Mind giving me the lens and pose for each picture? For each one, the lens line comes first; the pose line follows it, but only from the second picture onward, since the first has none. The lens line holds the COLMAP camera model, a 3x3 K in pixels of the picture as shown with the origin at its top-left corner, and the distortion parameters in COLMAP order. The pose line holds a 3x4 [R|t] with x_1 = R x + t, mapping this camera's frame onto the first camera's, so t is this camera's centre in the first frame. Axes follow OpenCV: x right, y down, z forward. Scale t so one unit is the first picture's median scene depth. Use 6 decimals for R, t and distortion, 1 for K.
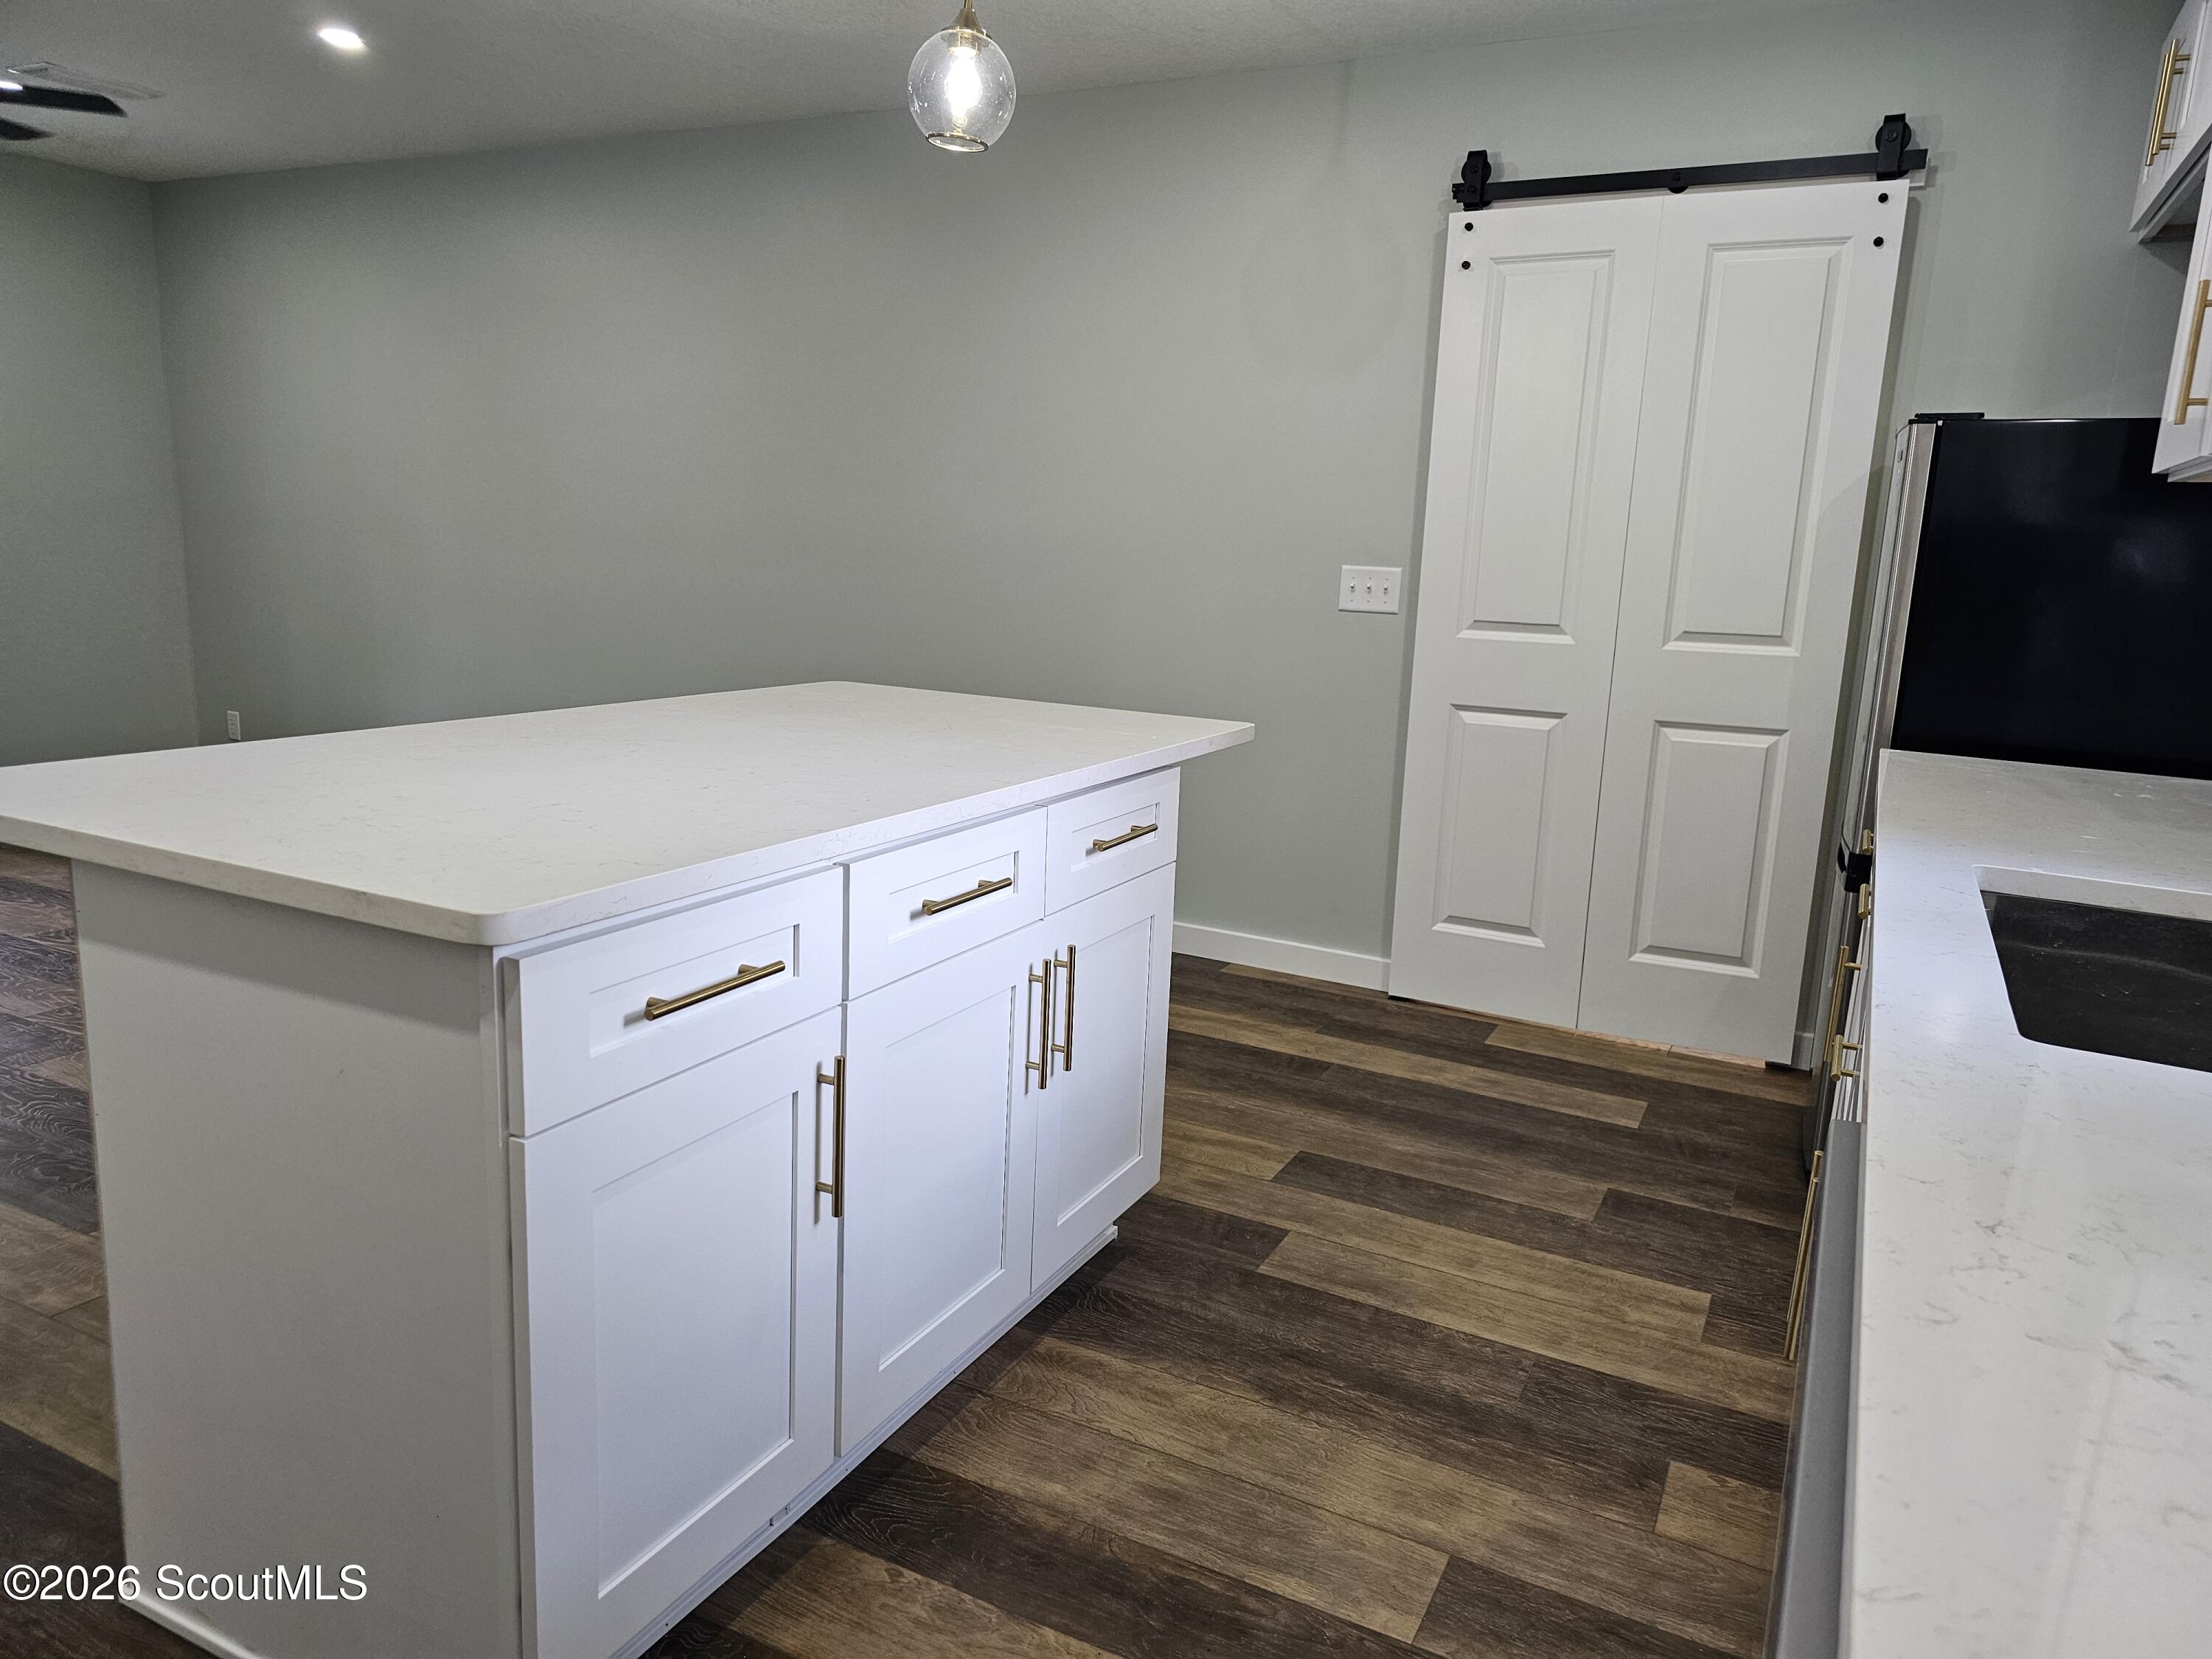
lens RADIAL K [[1494.5, 0, 1111.6], [0, 1494.5, 822.9], [0, 0, 1]] dist [0.059232, -0.044176]
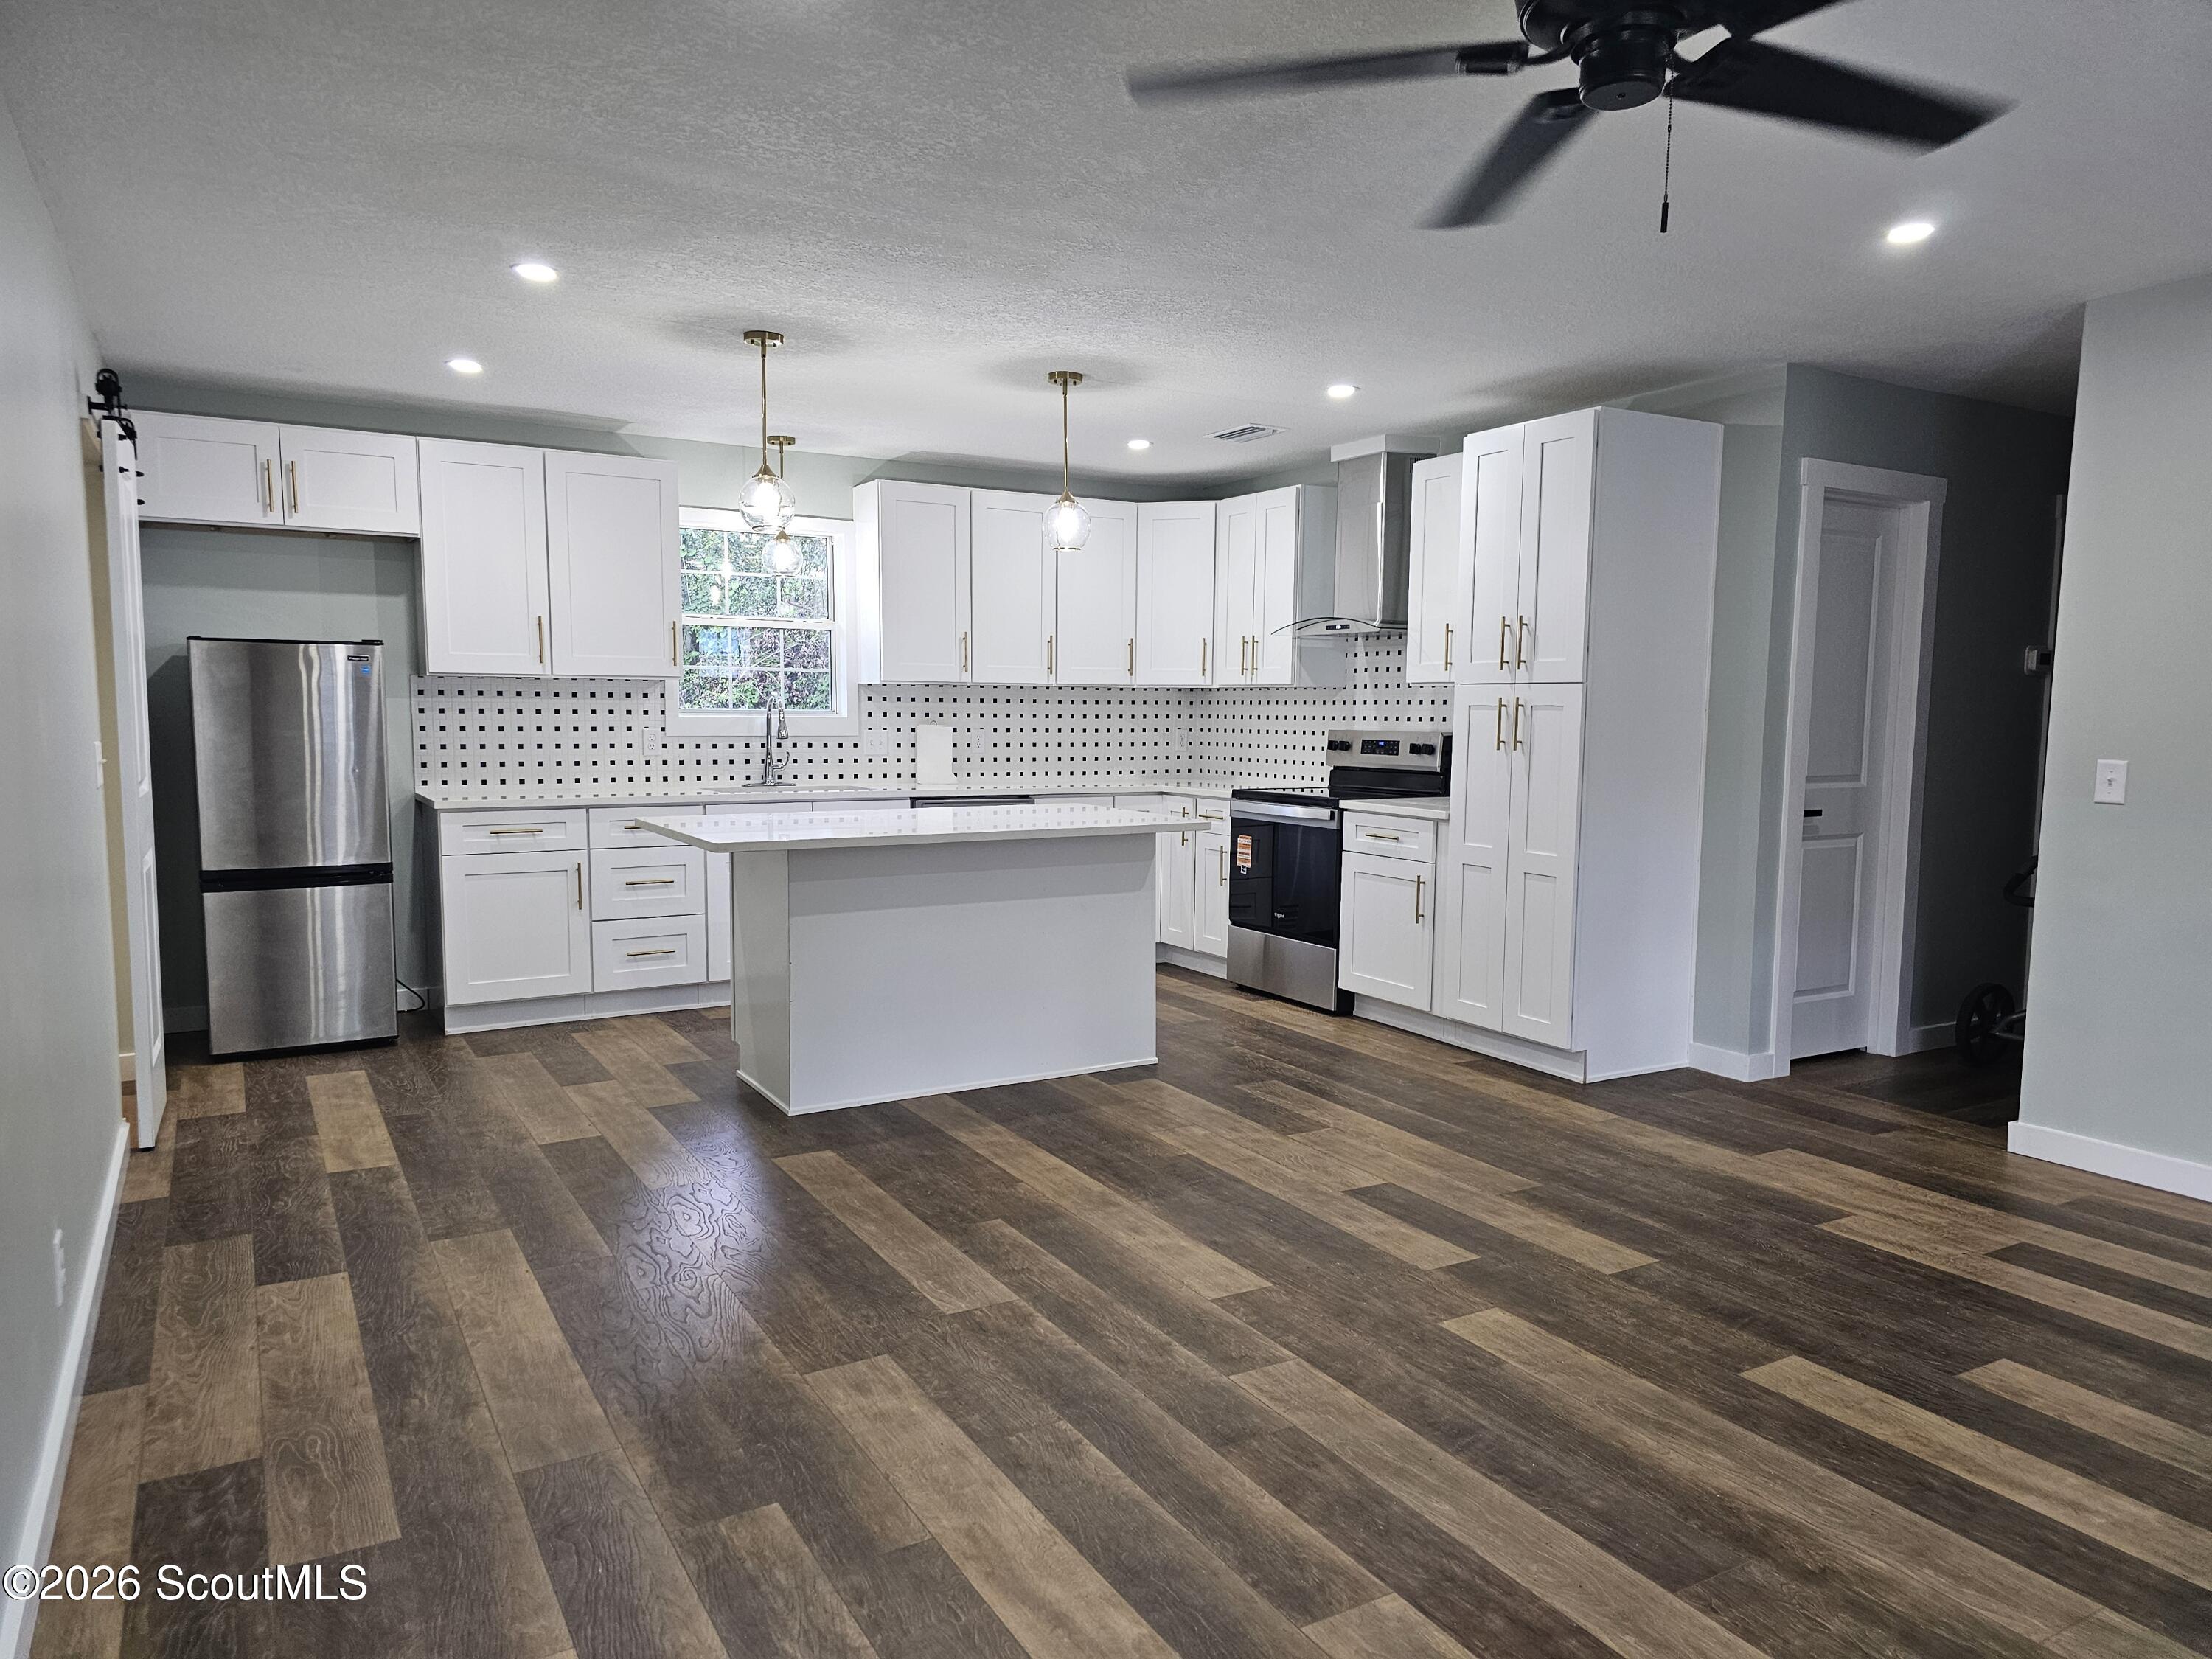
lens RADIAL K [[1494.5, 0, 1120.7], [0, 1494.5, 845.5], [0, 0, 1]] dist [0.059232, -0.044176]
pose [[-0.846552, -0.103495, 0.522148, -1.213735], [0.057194, 0.957553, 0.282525, -0.458790], [-0.529225, 0.269036, -0.804699, 1.924886]]
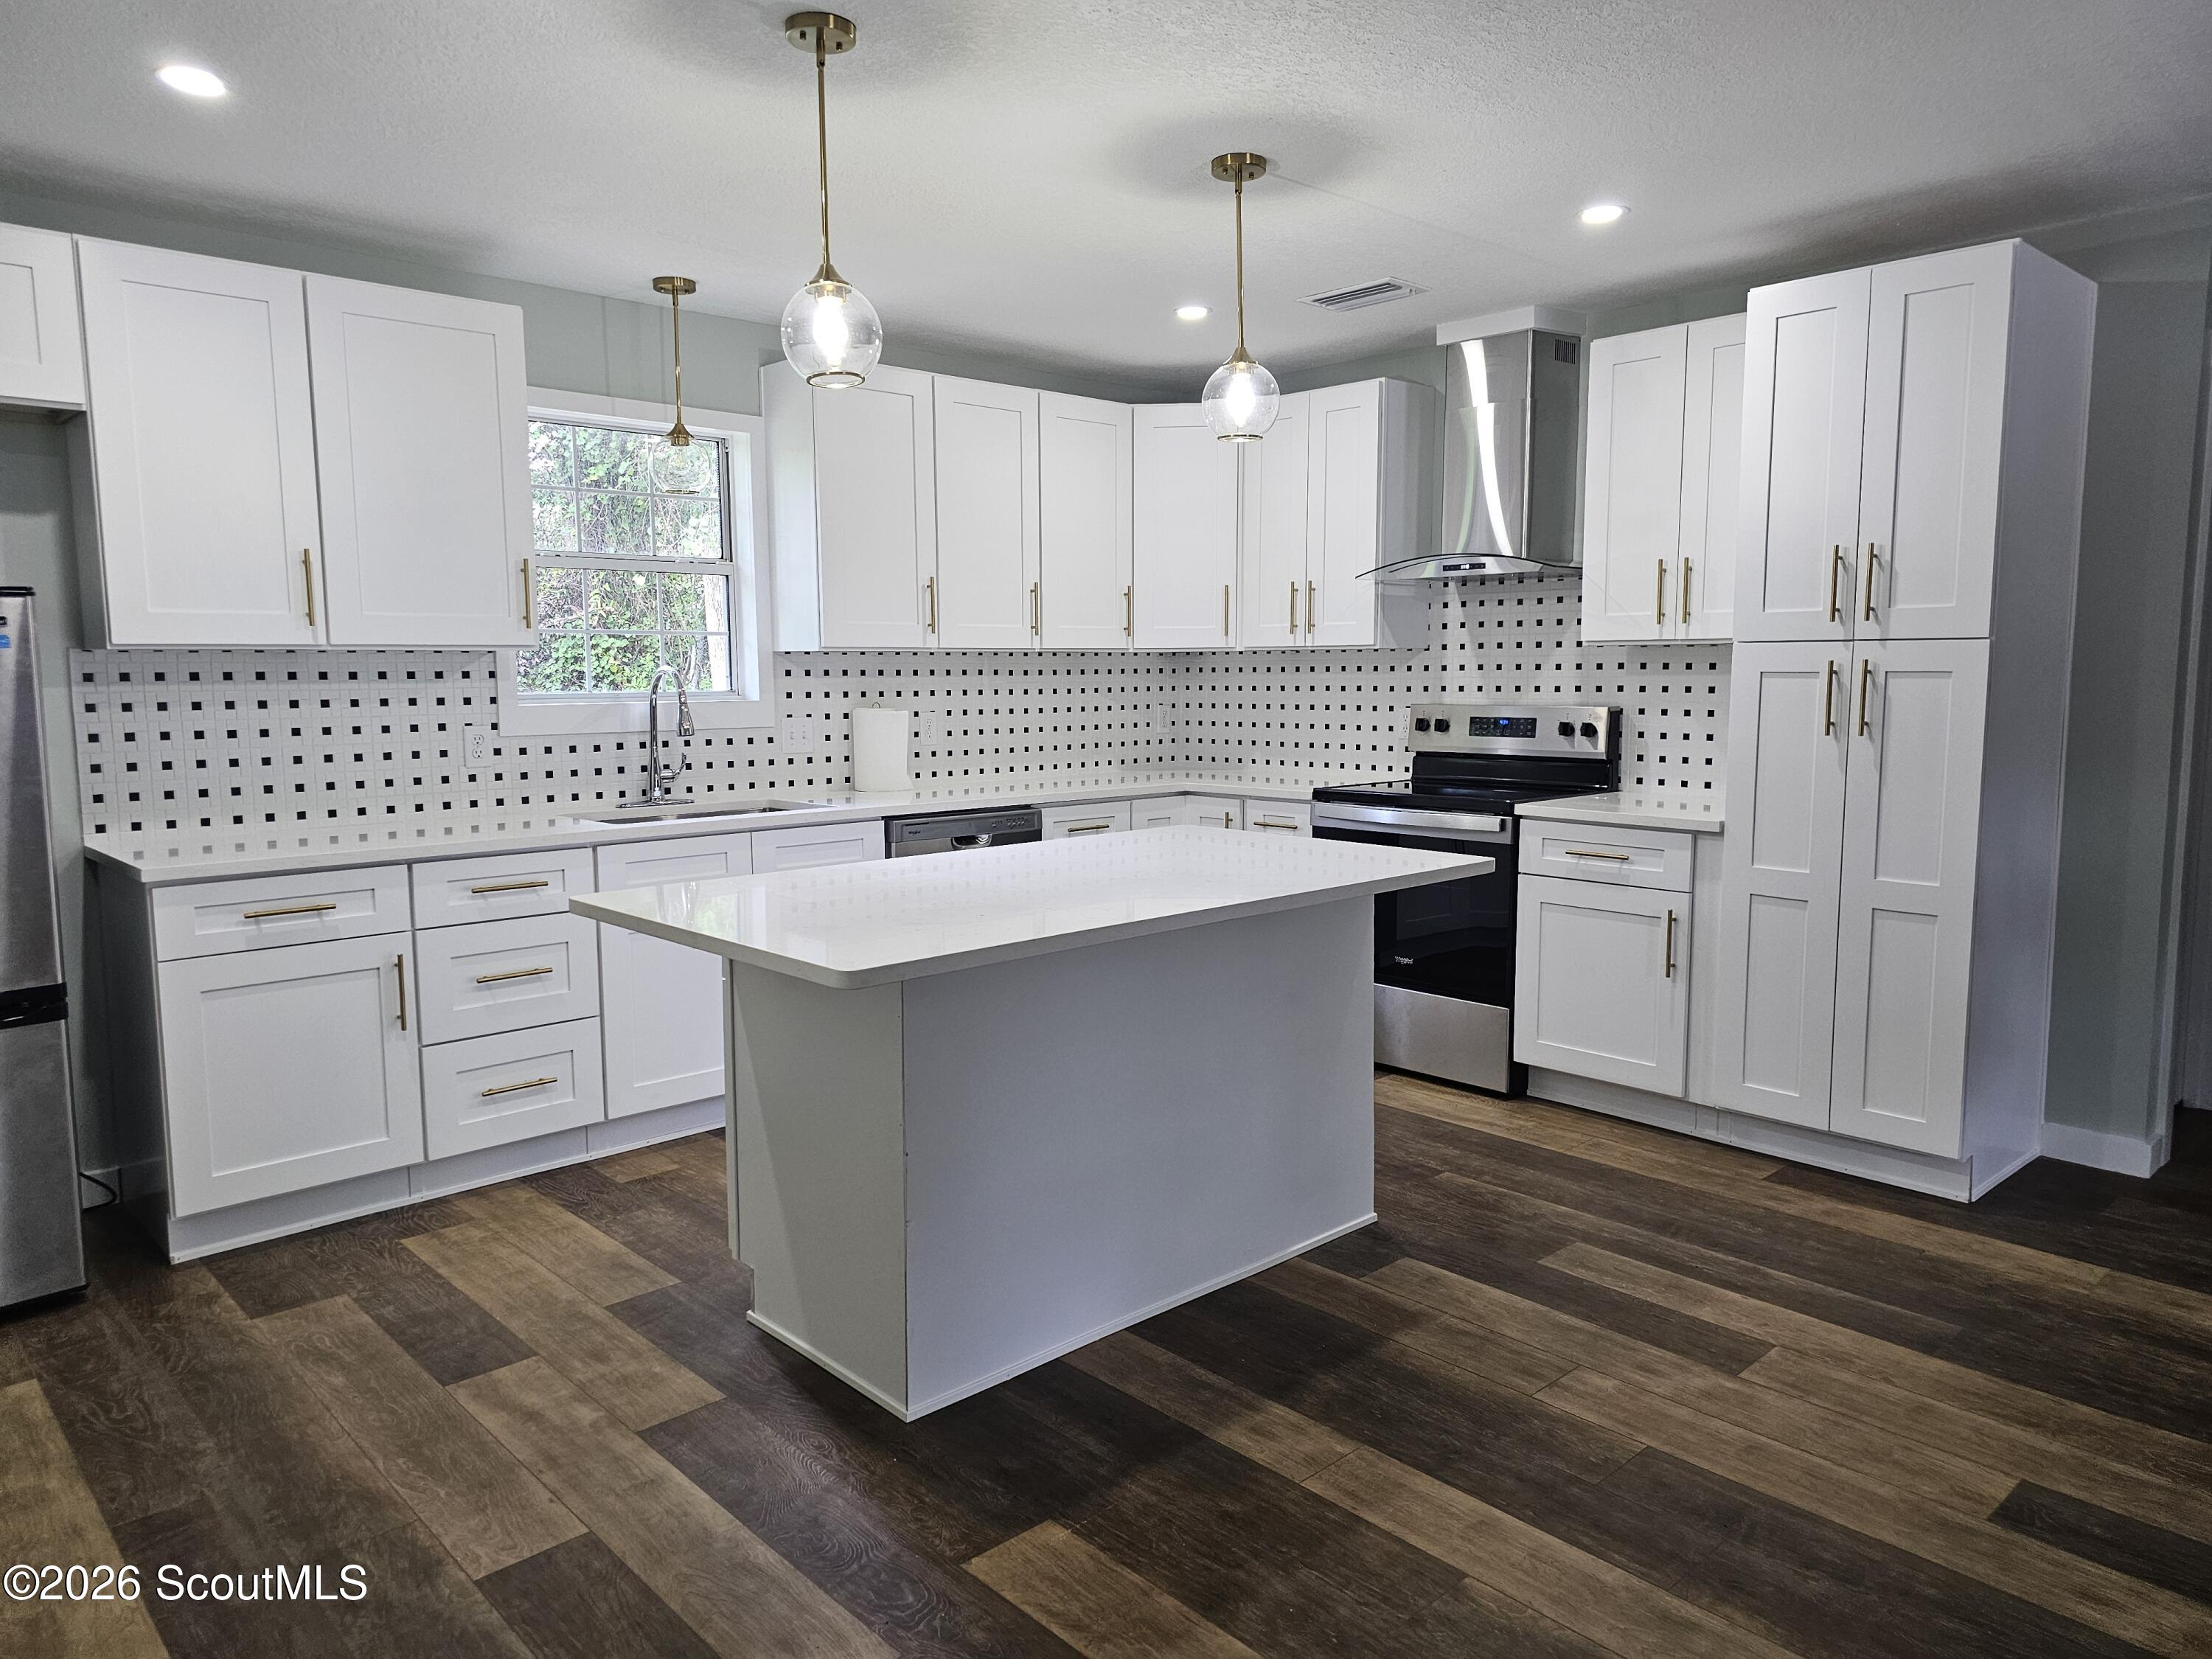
lens RADIAL K [[1494.5, 0, 1109.6], [0, 1494.5, 811.9], [0, 0, 1]] dist [0.059232, -0.044176]
pose [[-0.940354, -0.073833, 0.332088, -0.529152], [0.029669, 0.954646, 0.296260, -0.371183], [-0.338900, 0.288442, -0.895515, 1.583616]]
